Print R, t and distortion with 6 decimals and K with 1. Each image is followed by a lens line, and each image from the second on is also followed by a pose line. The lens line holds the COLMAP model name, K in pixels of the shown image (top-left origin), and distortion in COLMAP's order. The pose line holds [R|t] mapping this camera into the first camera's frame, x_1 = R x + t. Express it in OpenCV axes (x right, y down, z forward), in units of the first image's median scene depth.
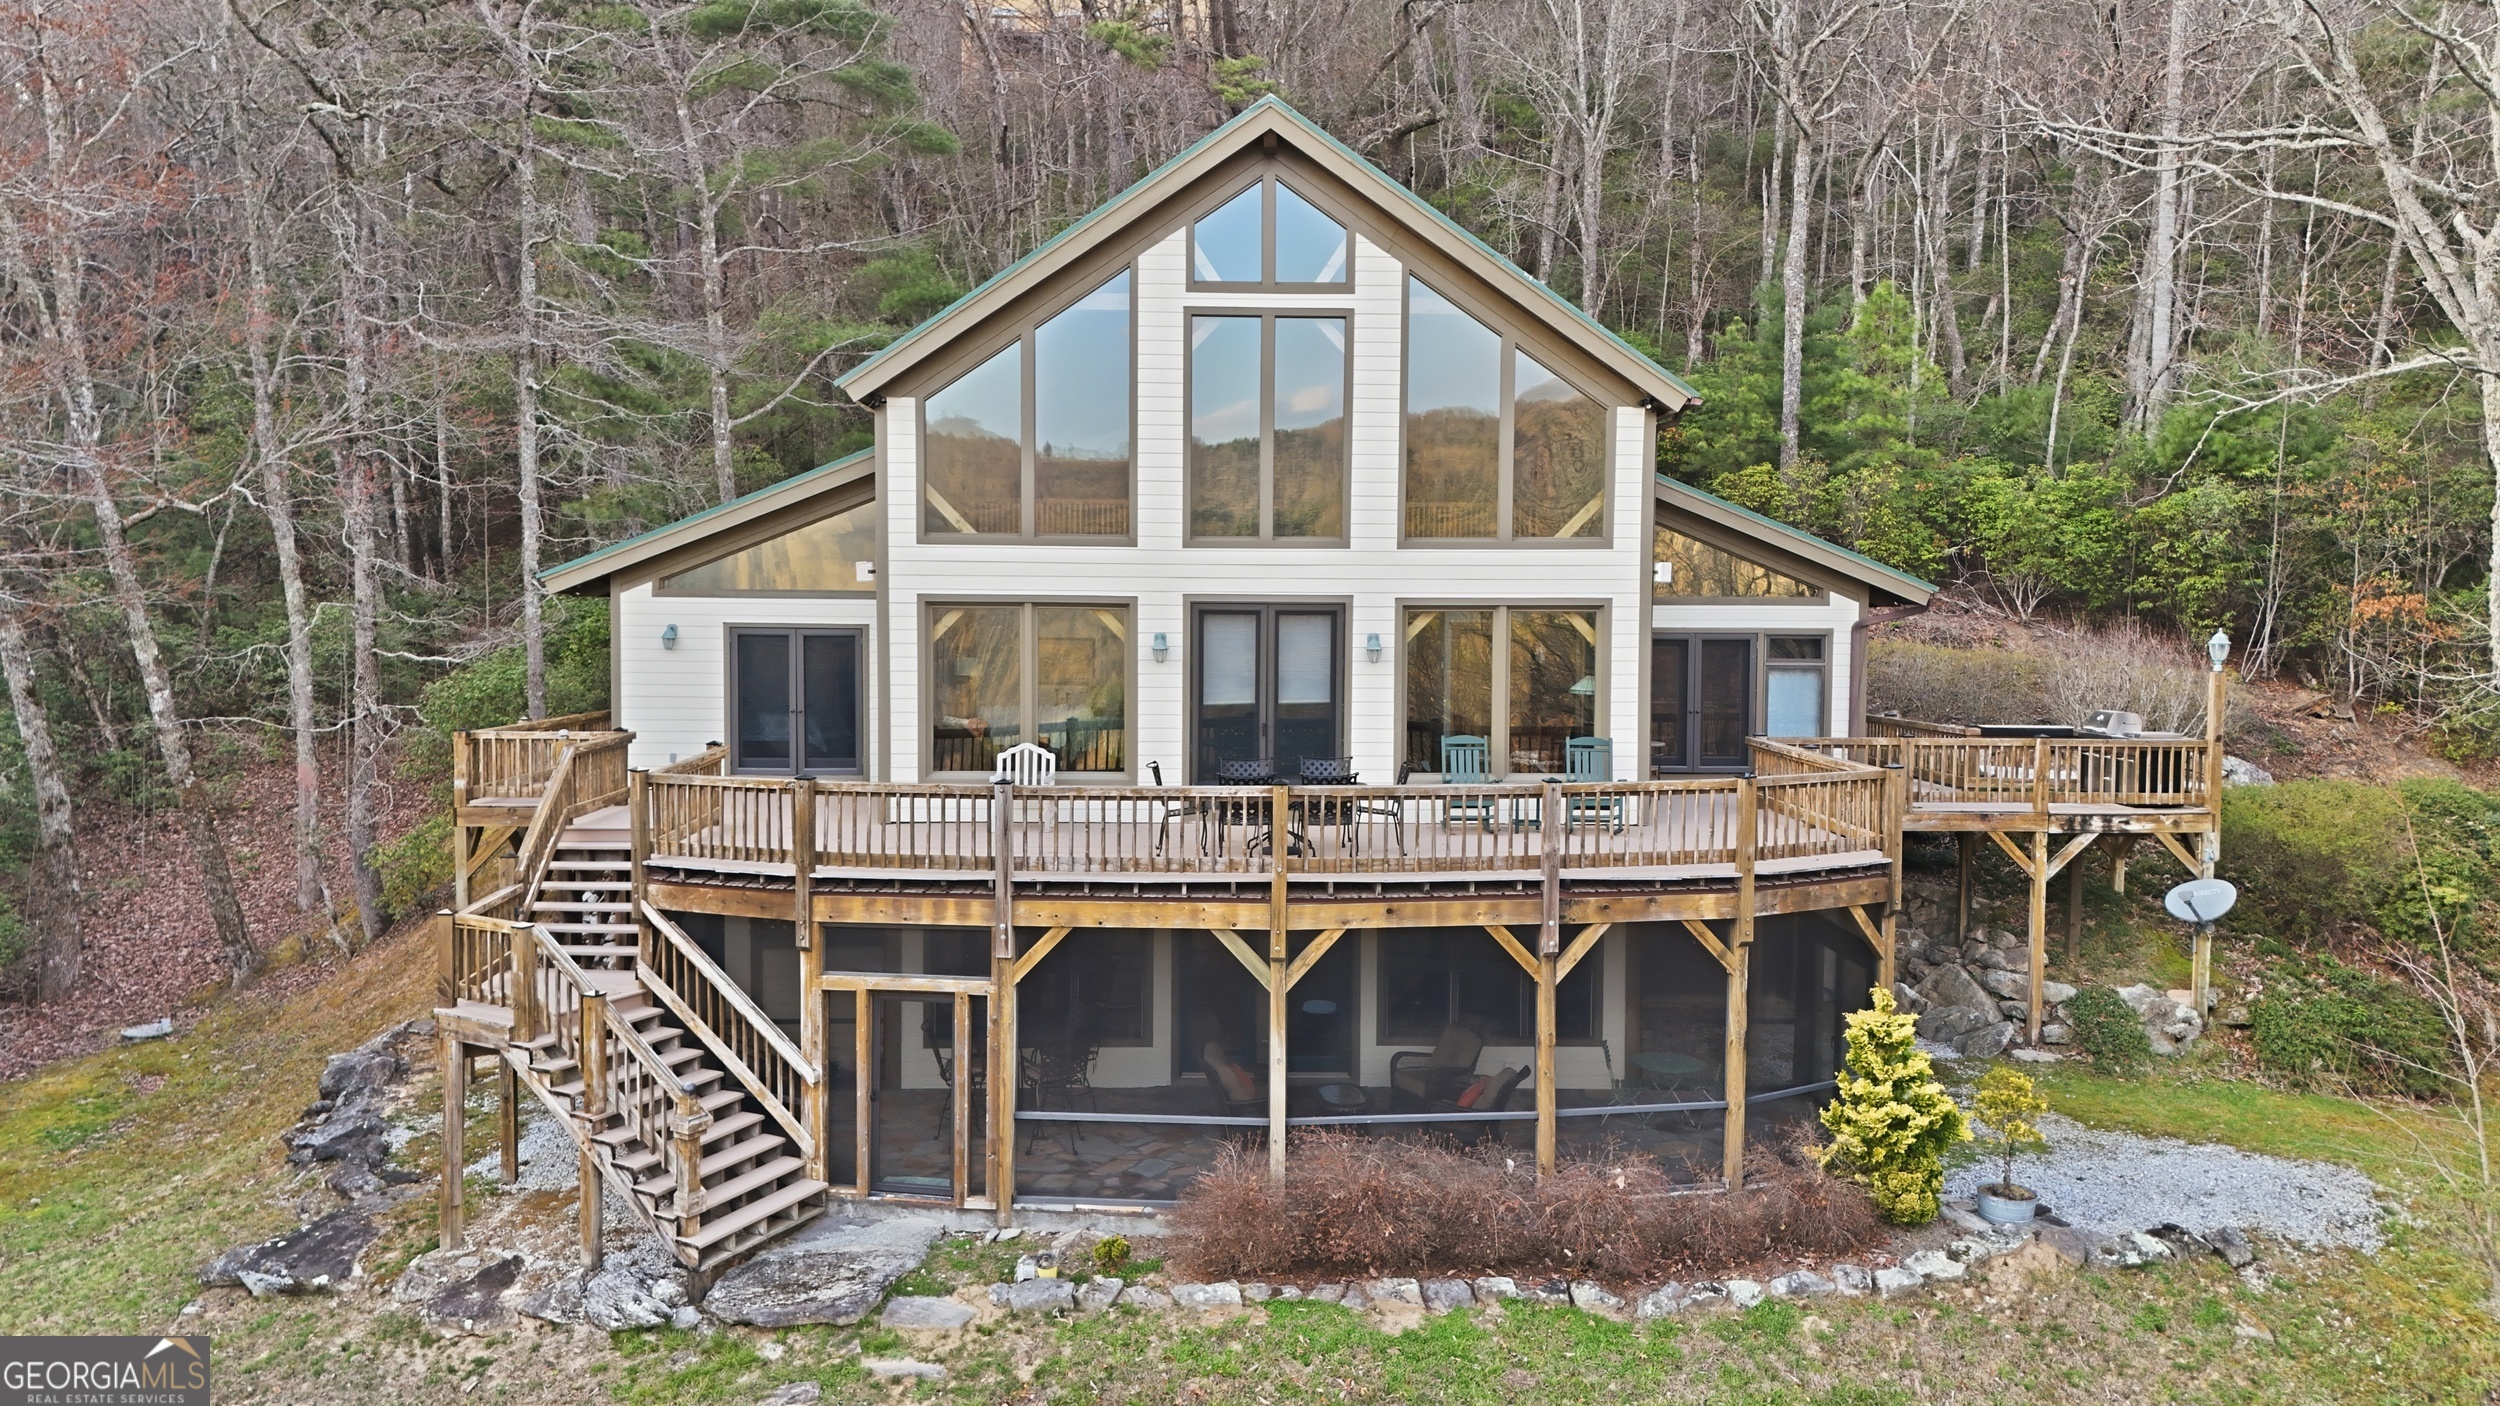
lens RADIAL K [[1832.6, 0, 1263.4], [0, 1832.6, 705.9], [0, 0, 1]] dist [0.050787, -0.041600]
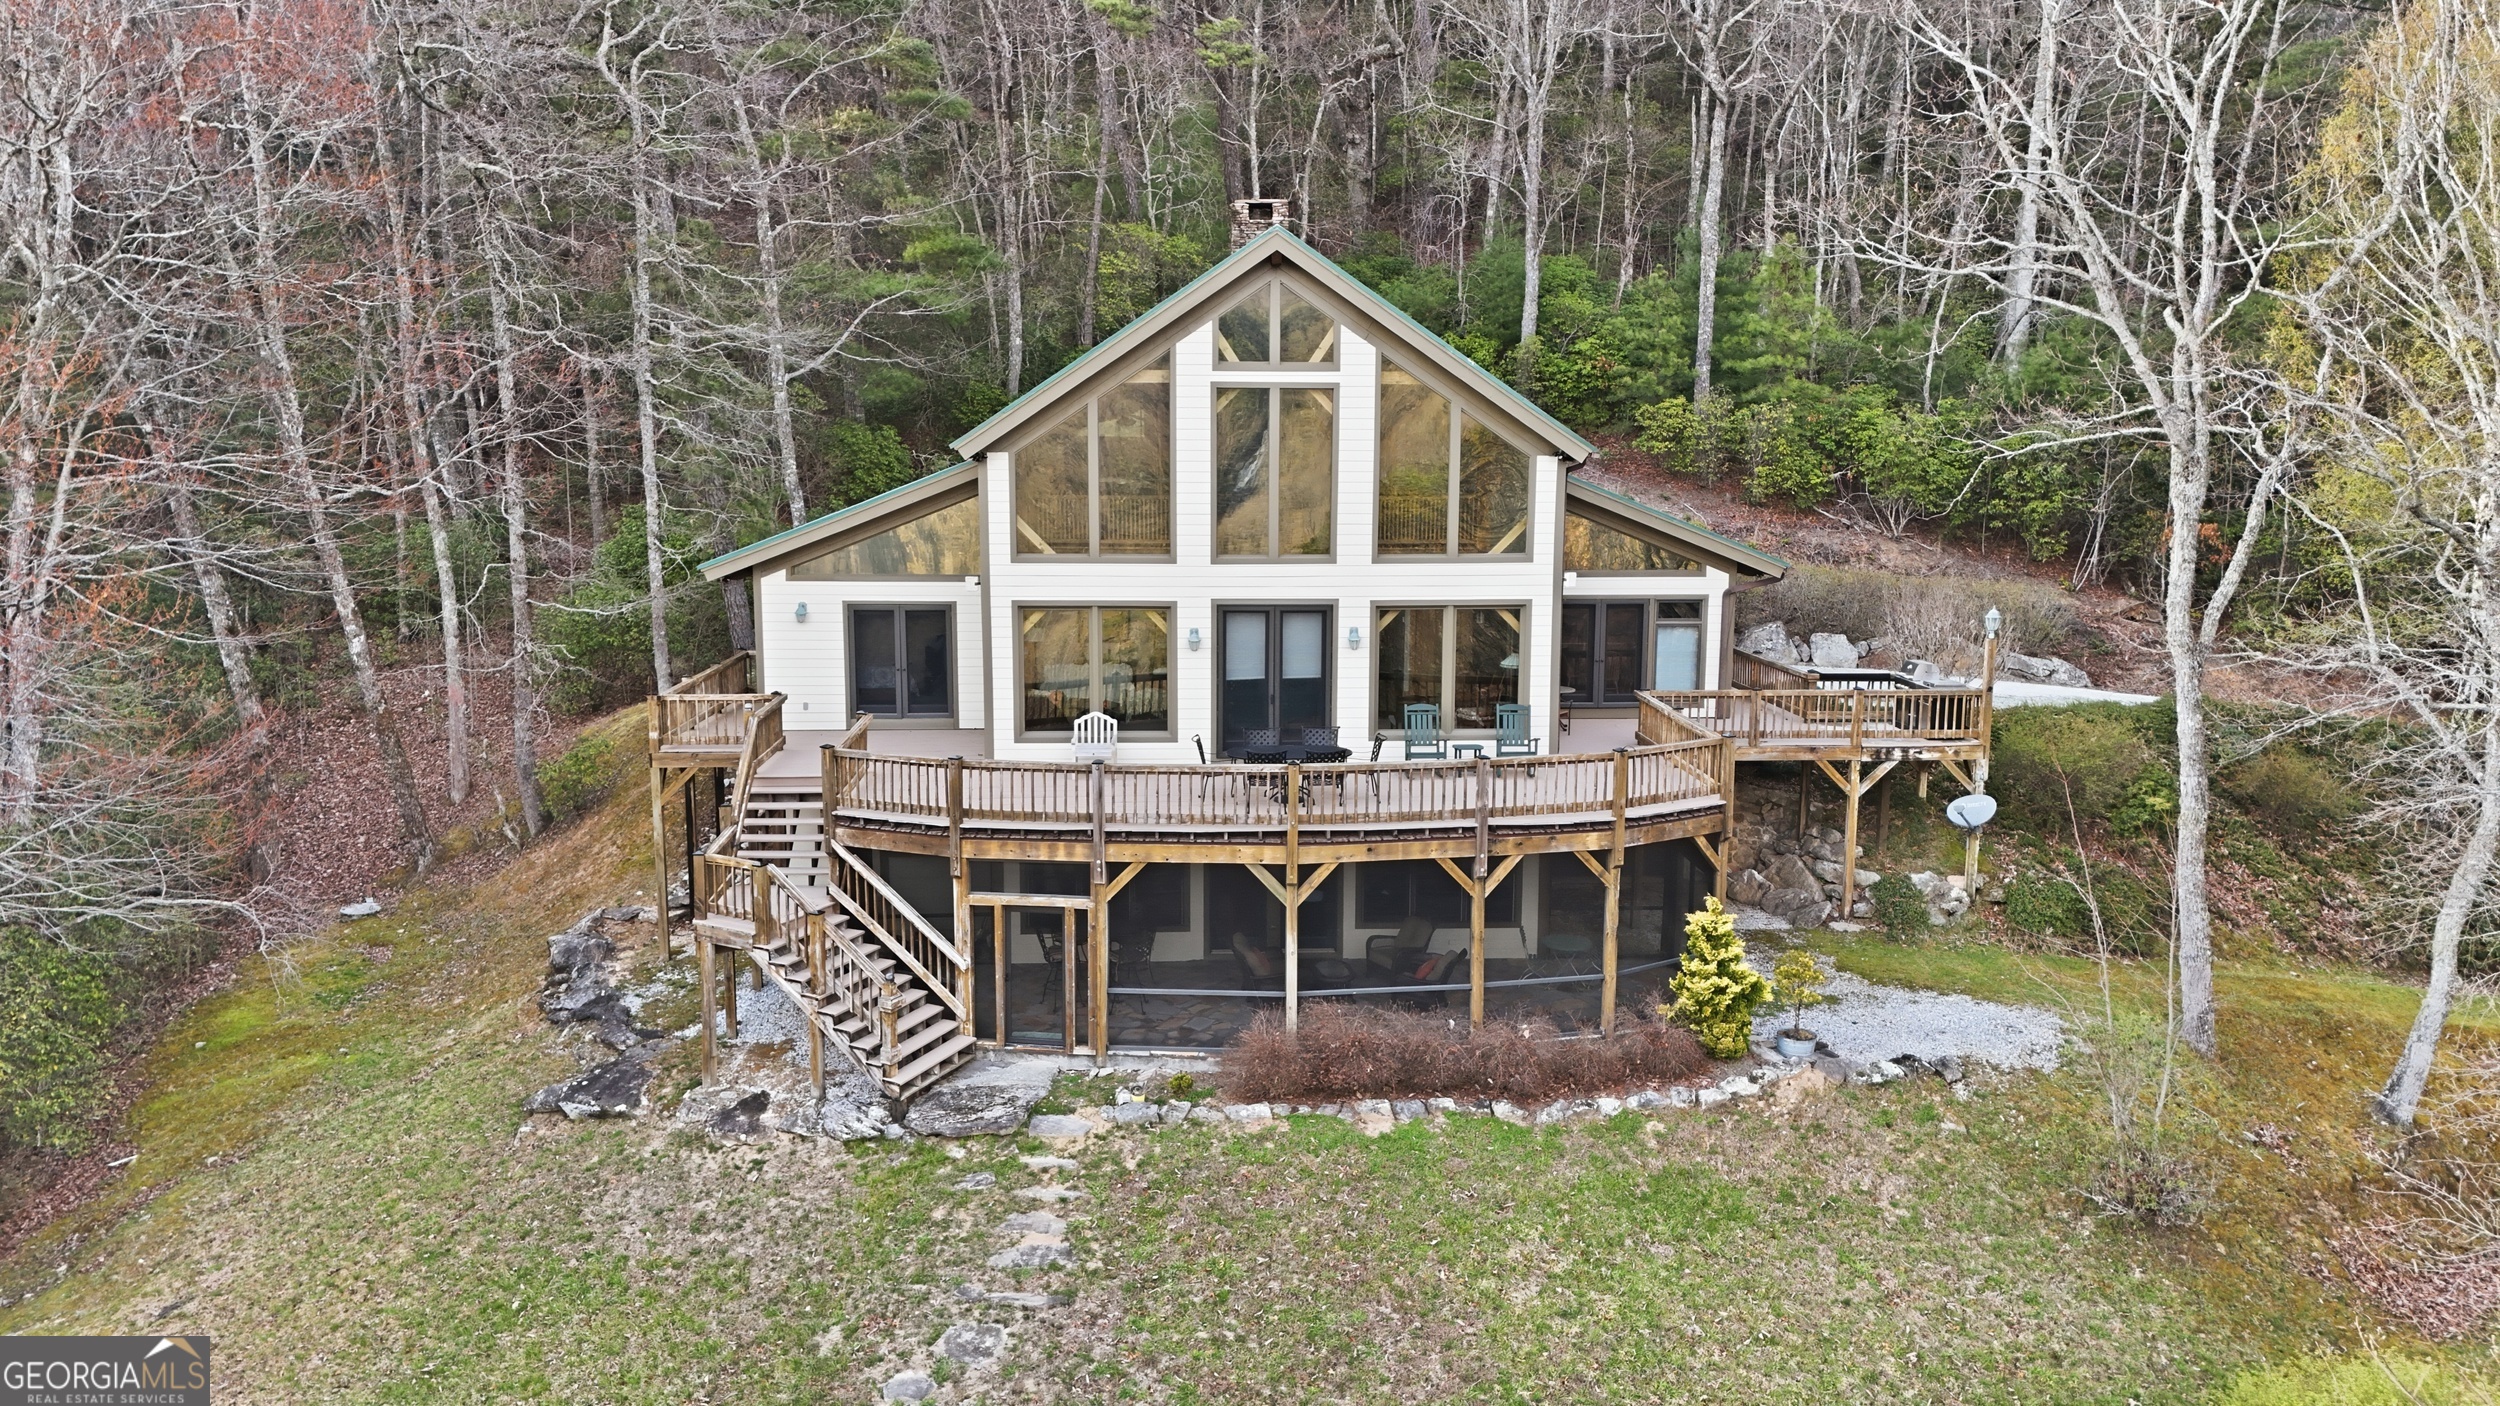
lens RADIAL K [[1832.6, 0, 1262.2], [0, 1832.6, 704.5], [0, 0, 1]] dist [0.050787, -0.041600]
pose [[0.999663, -0.006767, 0.025050, -0.040882], [0.004258, 0.995087, 0.098916, -0.116669], [-0.025597, -0.098777, 0.994780, -0.334439]]
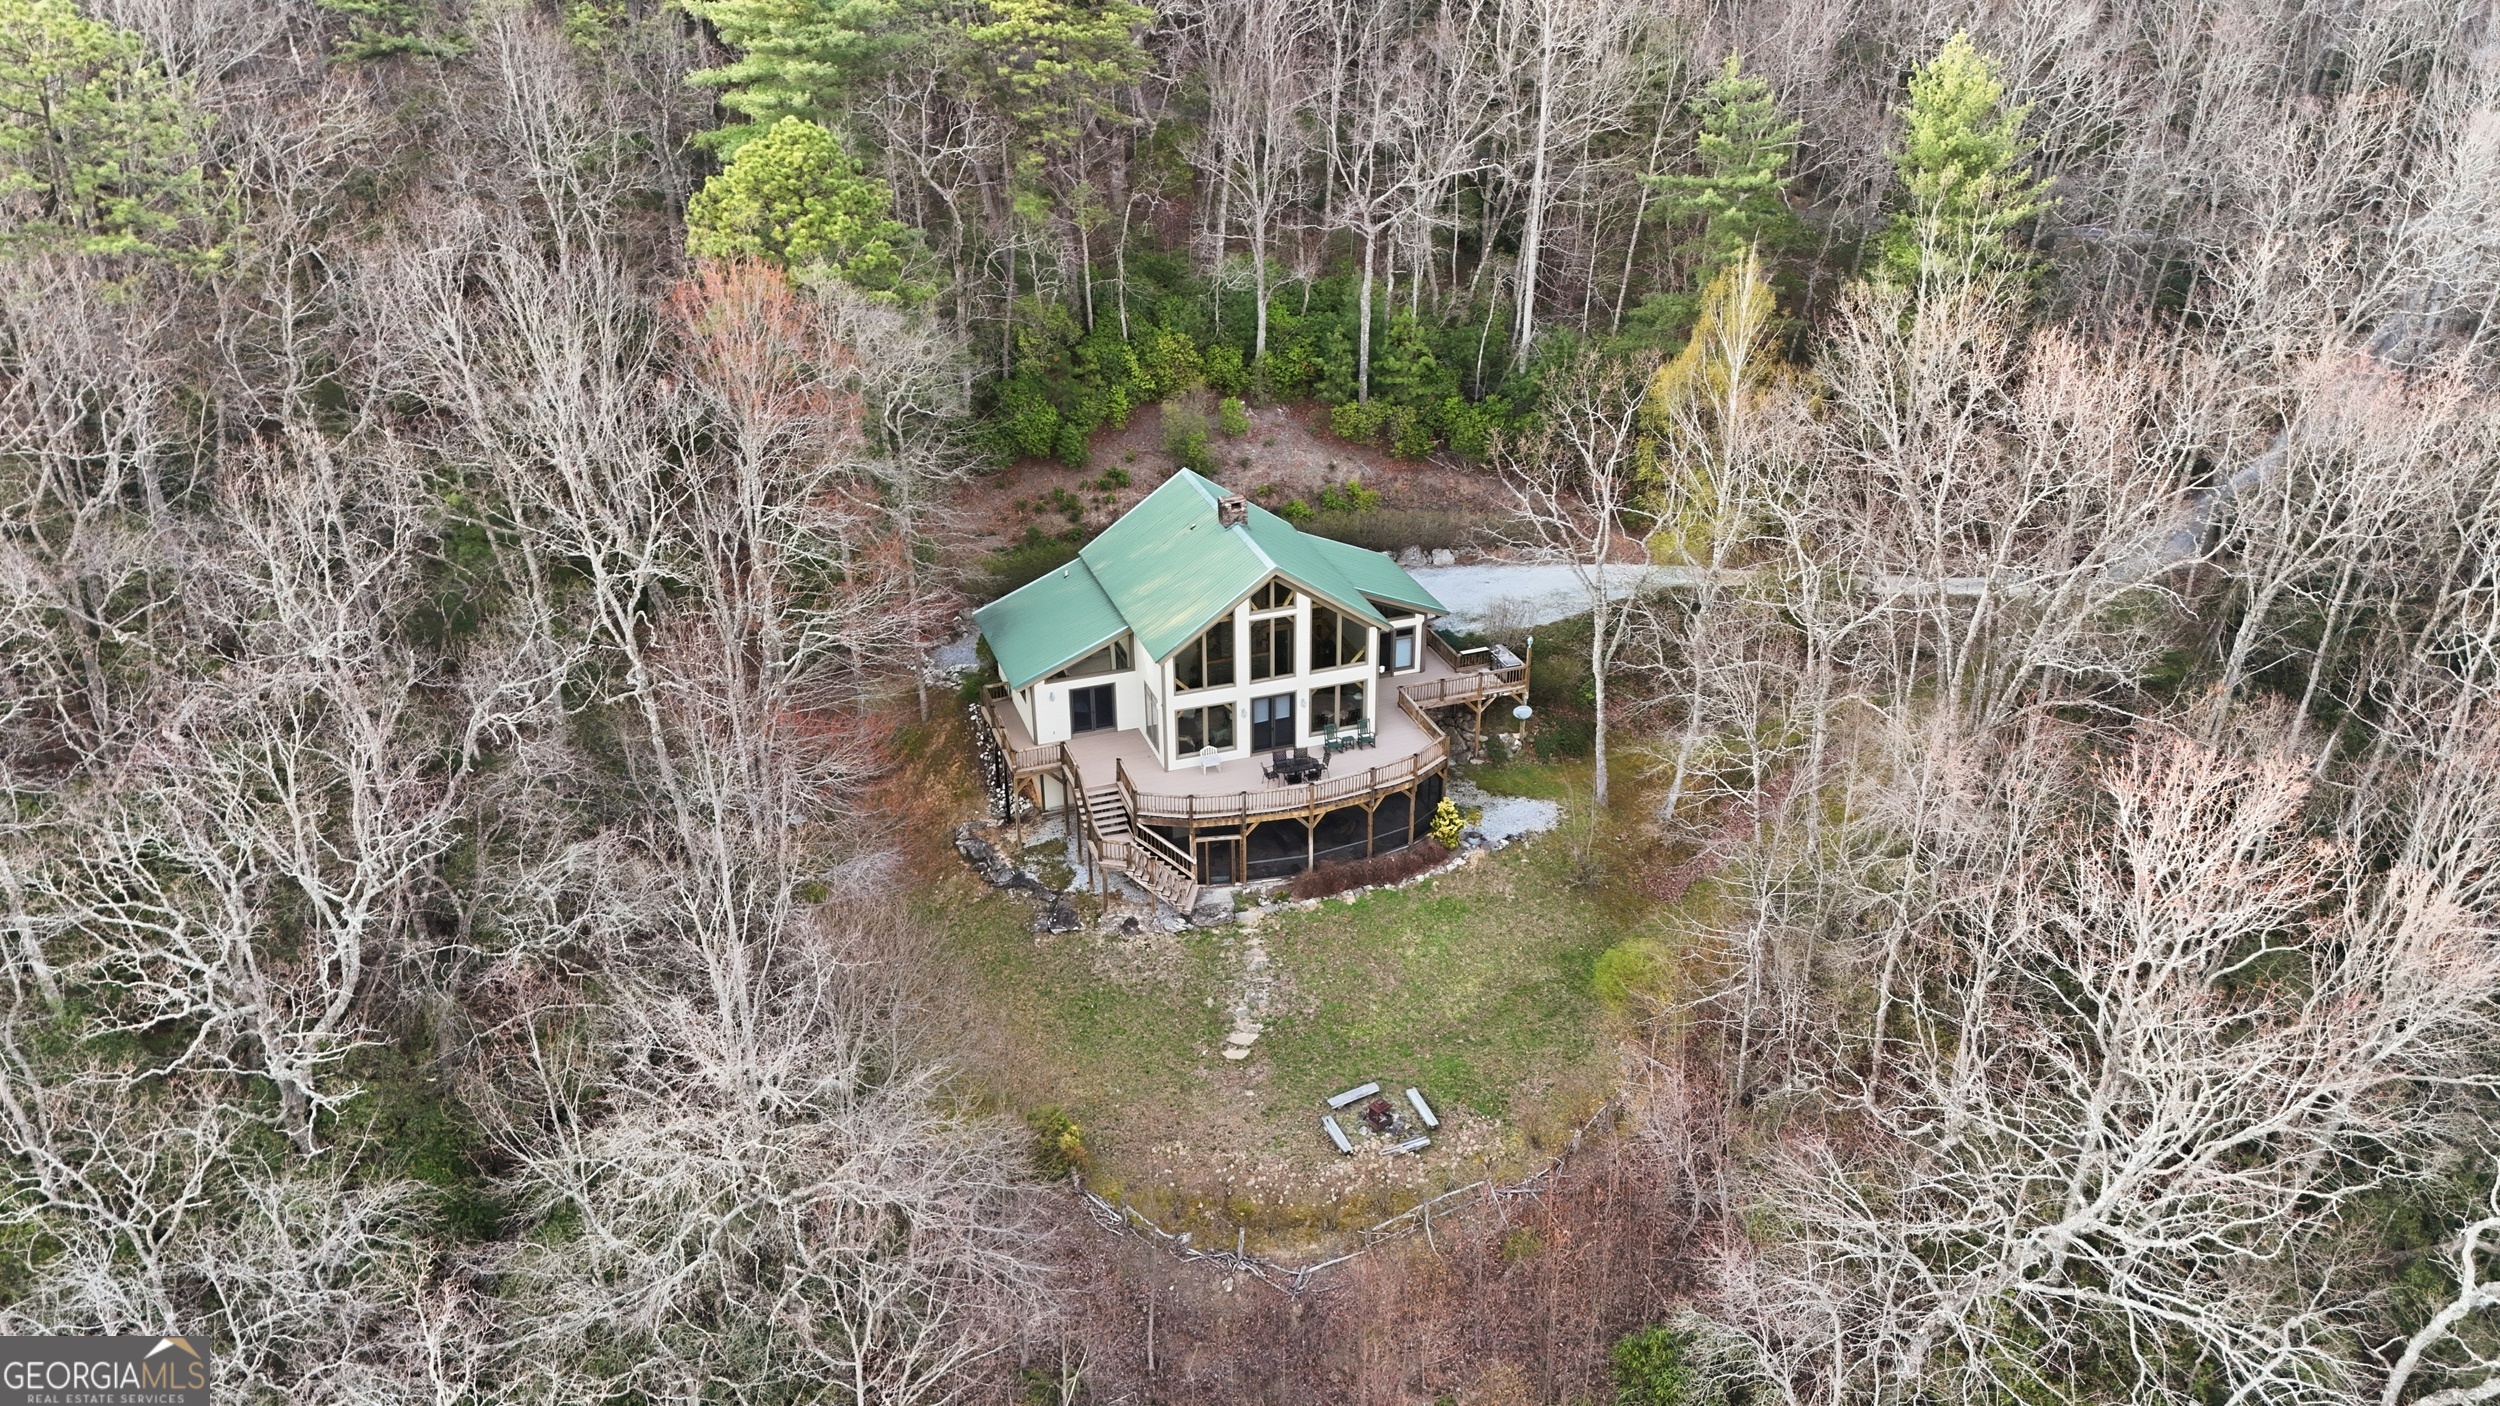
lens RADIAL K [[1832.6, 0, 1260.3], [0, 1832.6, 706.3], [0, 0, 1]] dist [0.050787, -0.041600]
pose [[0.952310, -0.149351, 0.266084, -0.928797], [0.028727, 0.912034, 0.409108, -1.431012], [-0.303778, -0.381953, 0.872829, -1.961727]]
